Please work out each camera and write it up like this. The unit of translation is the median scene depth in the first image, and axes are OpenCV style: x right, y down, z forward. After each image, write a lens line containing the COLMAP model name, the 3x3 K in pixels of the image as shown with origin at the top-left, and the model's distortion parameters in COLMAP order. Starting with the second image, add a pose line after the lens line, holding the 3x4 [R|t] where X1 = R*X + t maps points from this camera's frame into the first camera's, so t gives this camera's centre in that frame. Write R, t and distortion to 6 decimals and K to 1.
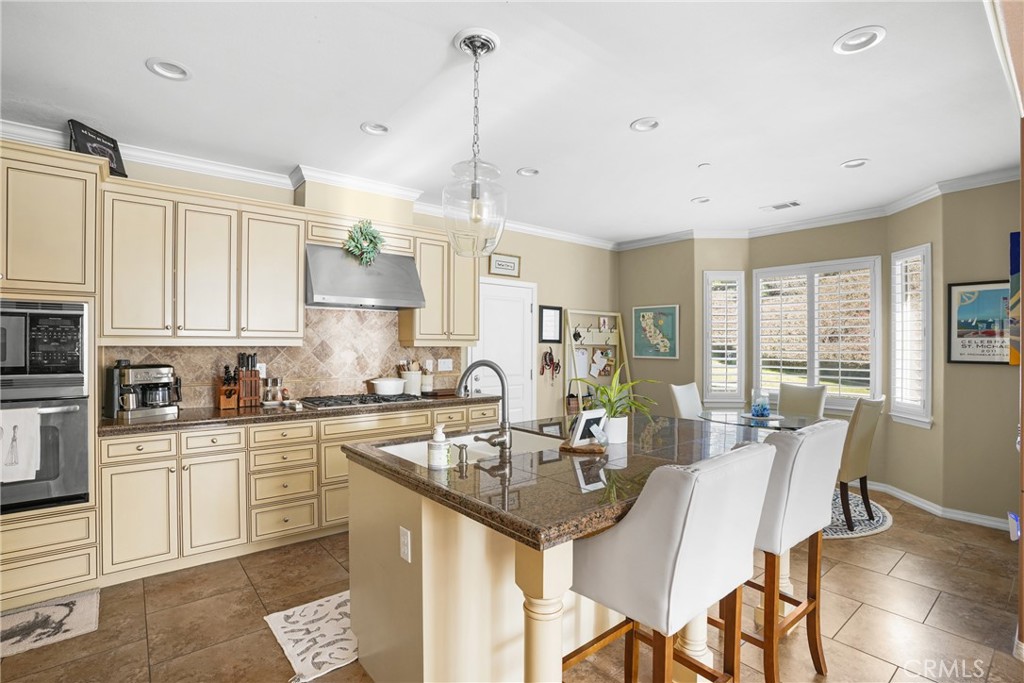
lens RADIAL K [[480.0, 0, 506.7], [0, 480.0, 347.2], [0, 0, 1]] dist [-0.062667, 0.021733]
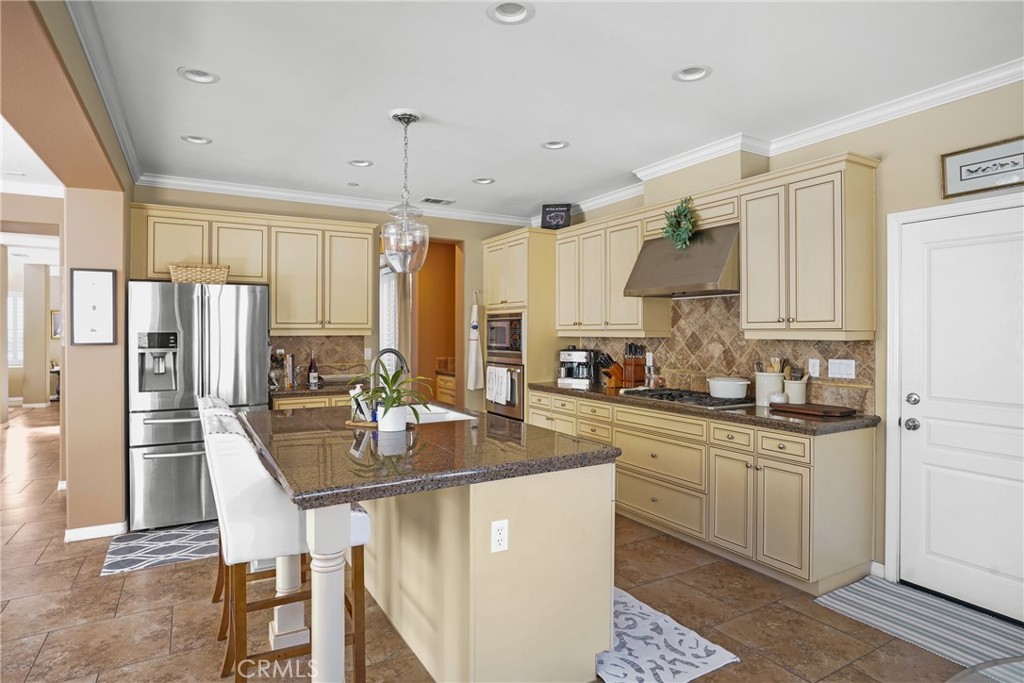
lens RADIAL K [[567.2, 0, 510.1], [0, 567.2, 334.6], [0, 0, 1]] dist [-0.034201, 0.000205]
pose [[-0.160711, -0.002360, -0.986999, 0.820033], [-0.008524, 0.999963, -0.001003, -0.004659], [0.986965, 0.008252, -0.160725, 0.849738]]
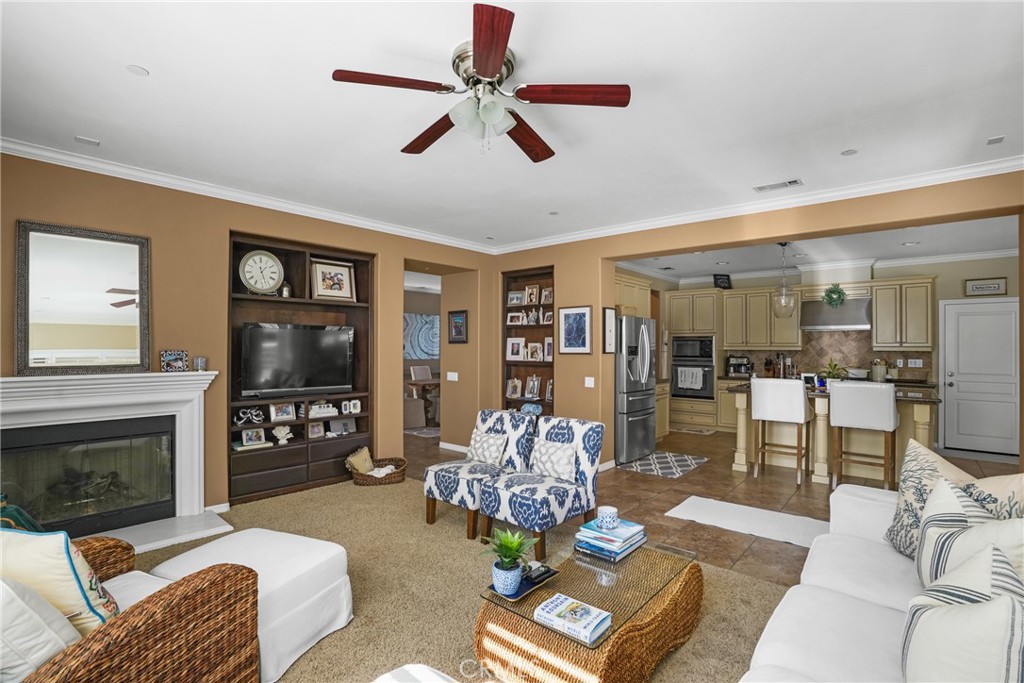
lens RADIAL K [[480.0, 0, 506.7], [0, 480.0, 347.2], [0, 0, 1]] dist [-0.062667, 0.021733]
pose [[0.166858, -0.005070, -0.985968, 1.325107], [-0.011538, 0.999908, -0.007094, 0.013963], [0.985913, 0.012560, 0.166785, -0.600879]]
